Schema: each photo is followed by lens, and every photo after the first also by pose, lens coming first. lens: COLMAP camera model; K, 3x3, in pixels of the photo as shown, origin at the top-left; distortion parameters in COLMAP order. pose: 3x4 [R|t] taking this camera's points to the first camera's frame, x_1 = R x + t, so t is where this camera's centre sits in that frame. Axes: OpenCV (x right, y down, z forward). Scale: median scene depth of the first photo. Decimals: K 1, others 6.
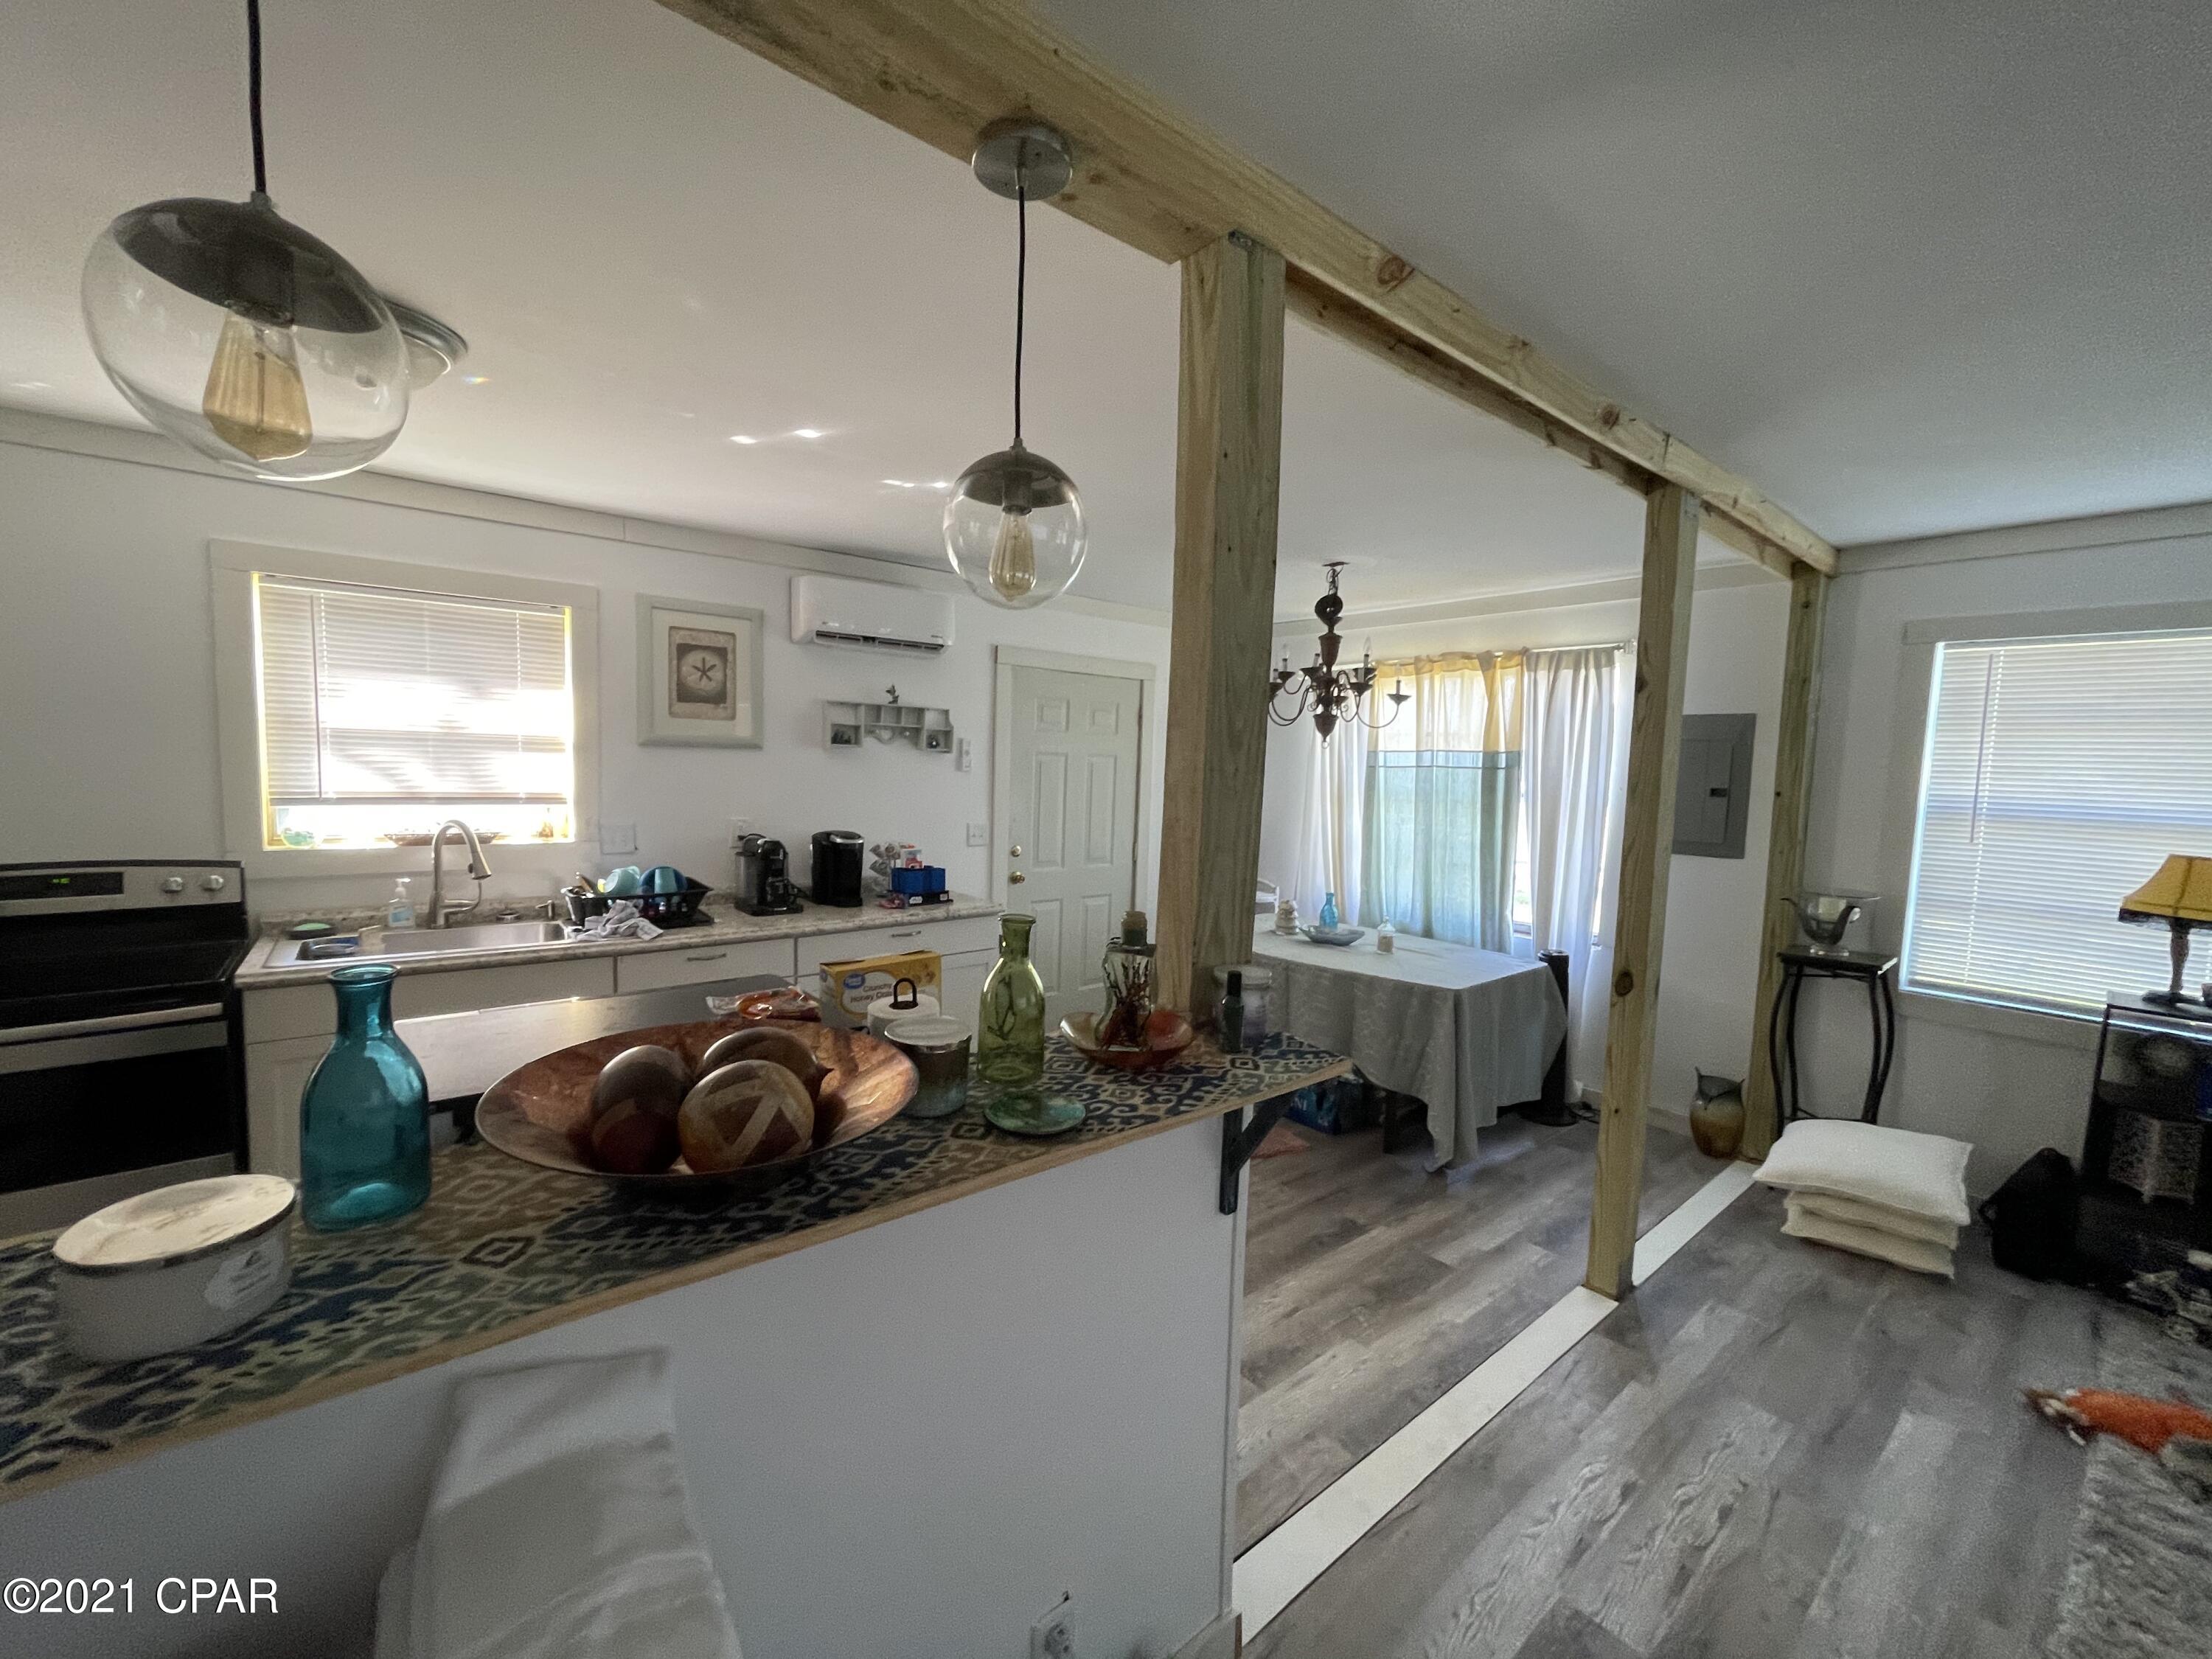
lens RADIAL K [[889.6, 0, 1095.4], [0, 889.6, 832.9], [0, 0, 1]] dist [-0.002739, 0.000820]
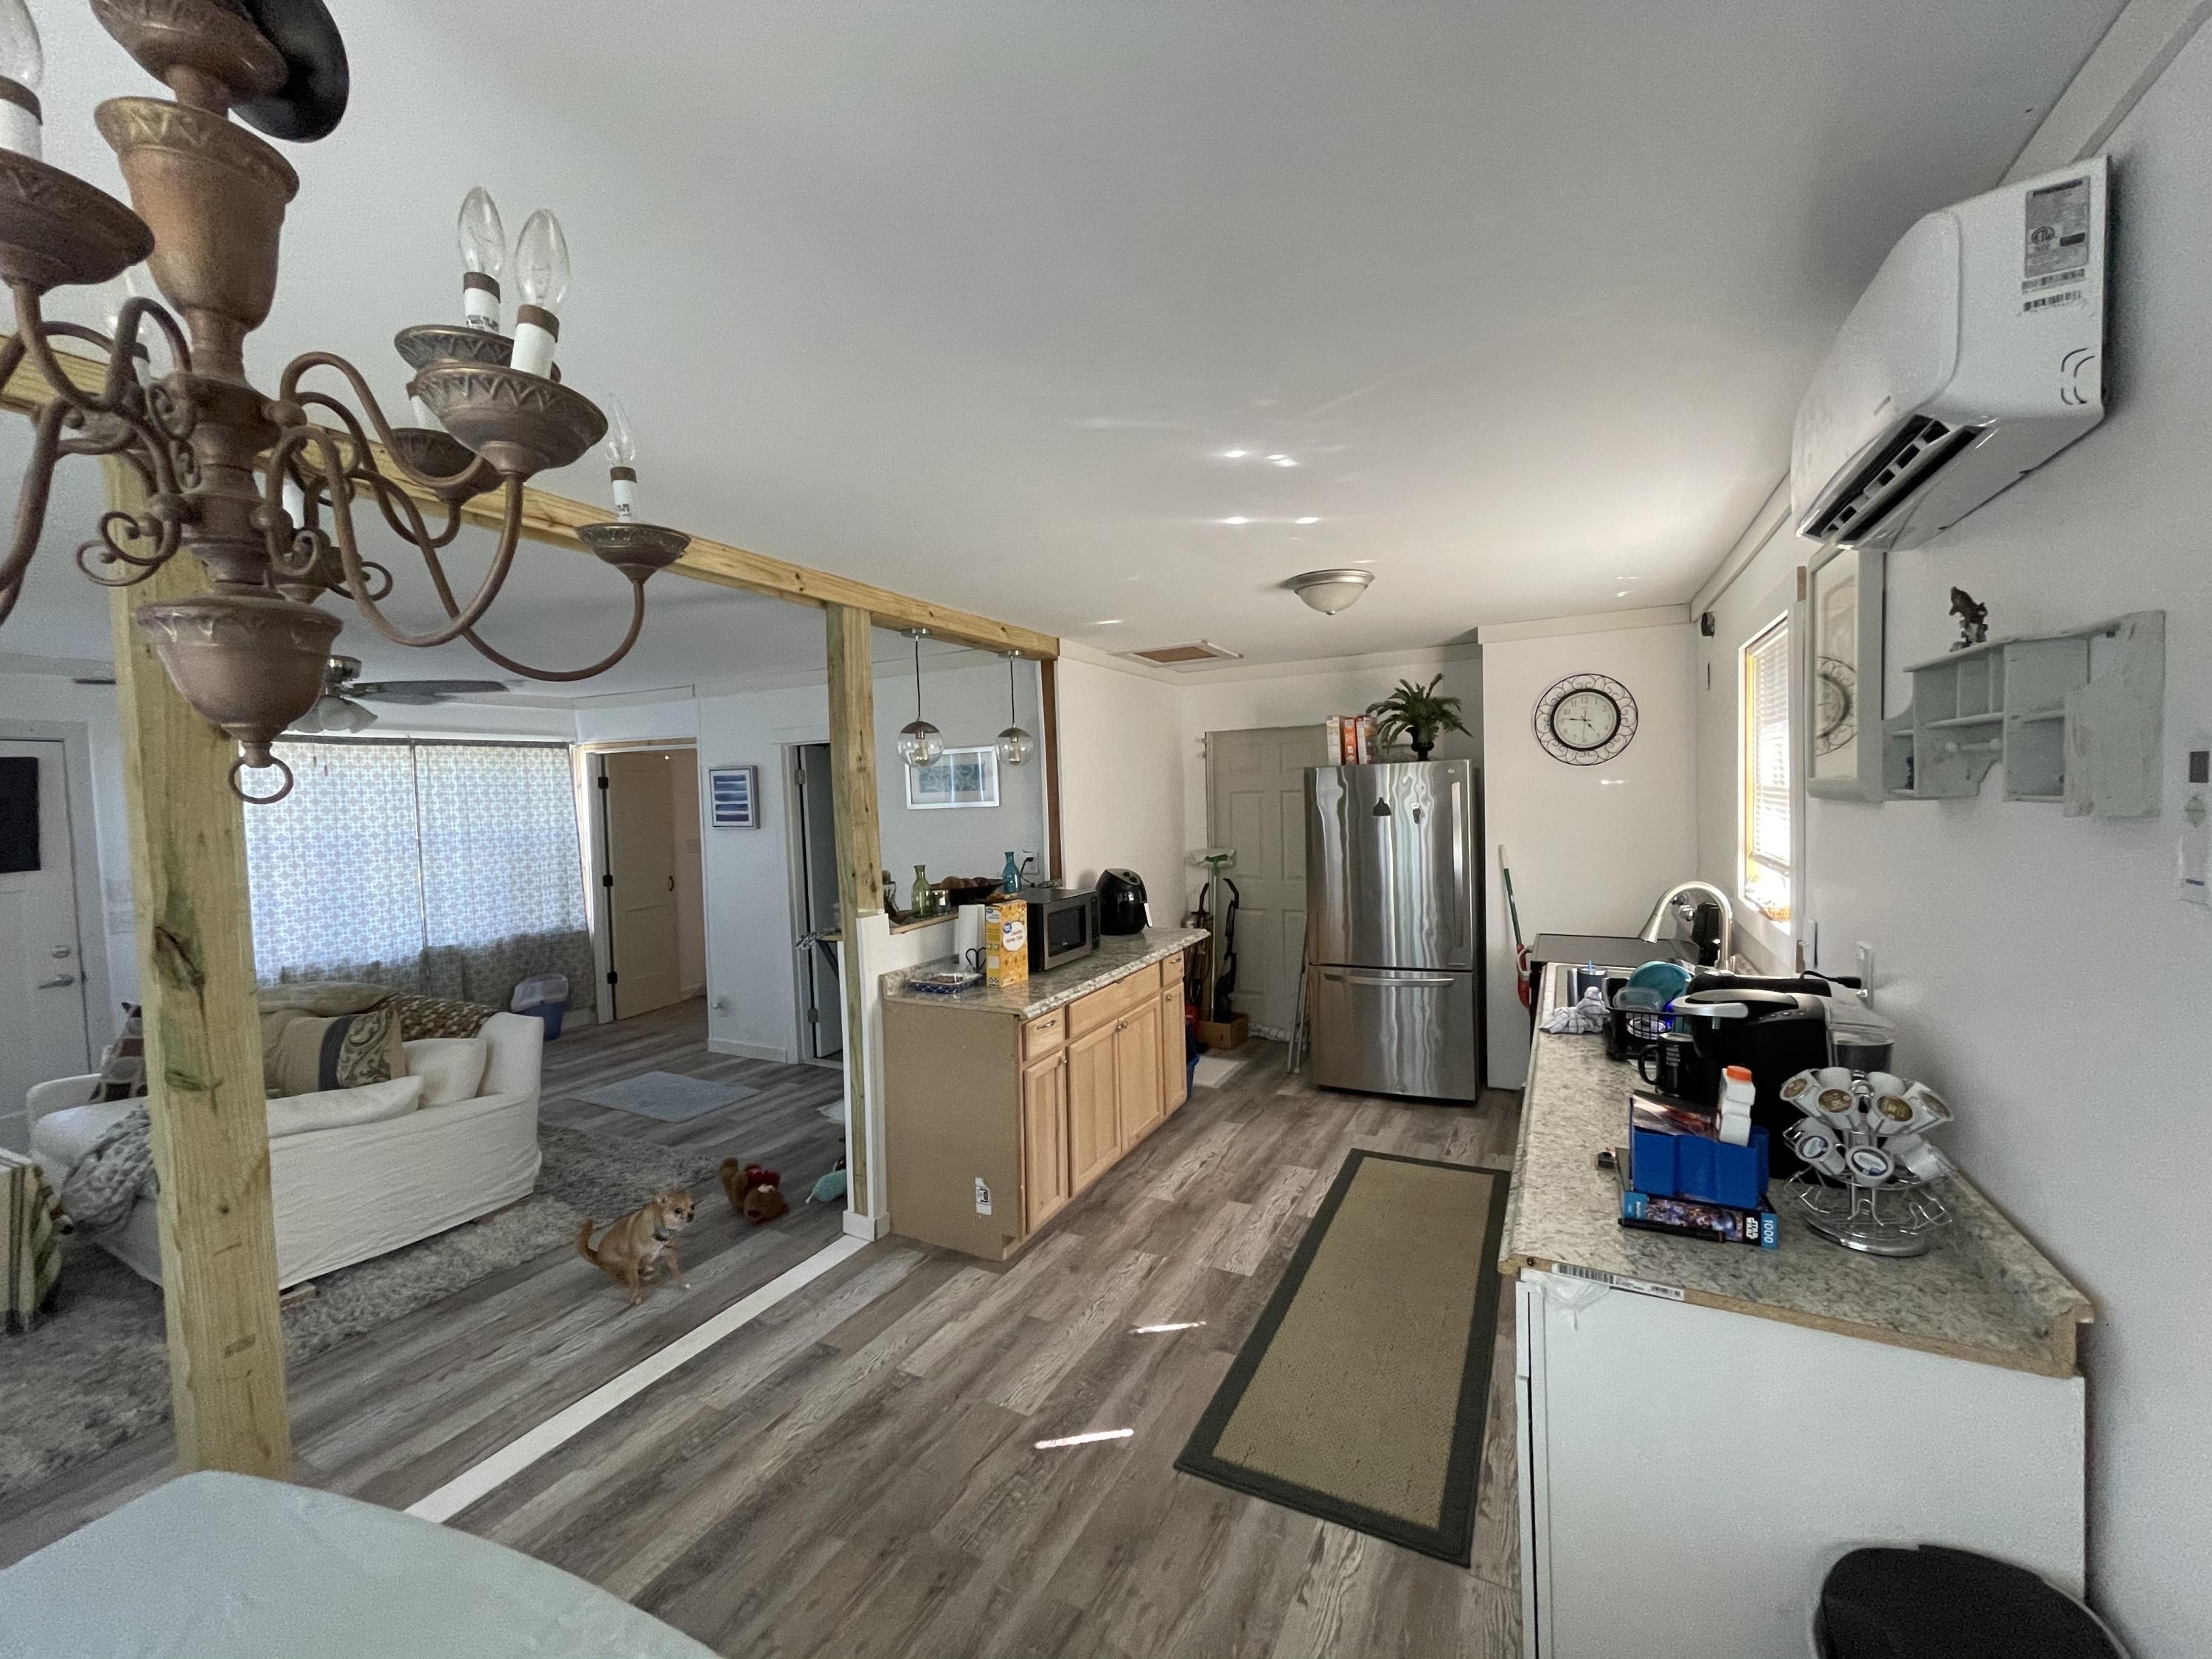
lens RADIAL K [[889.6, 0, 1095.5], [0, 889.6, 834.8], [0, 0, 1]] dist [-0.002739, 0.000820]
pose [[-0.918340, 0.015625, -0.395484, 0.249160], [-0.029691, 0.993685, 0.108204, -0.159170], [0.394677, 0.111110, -0.912077, 1.746214]]
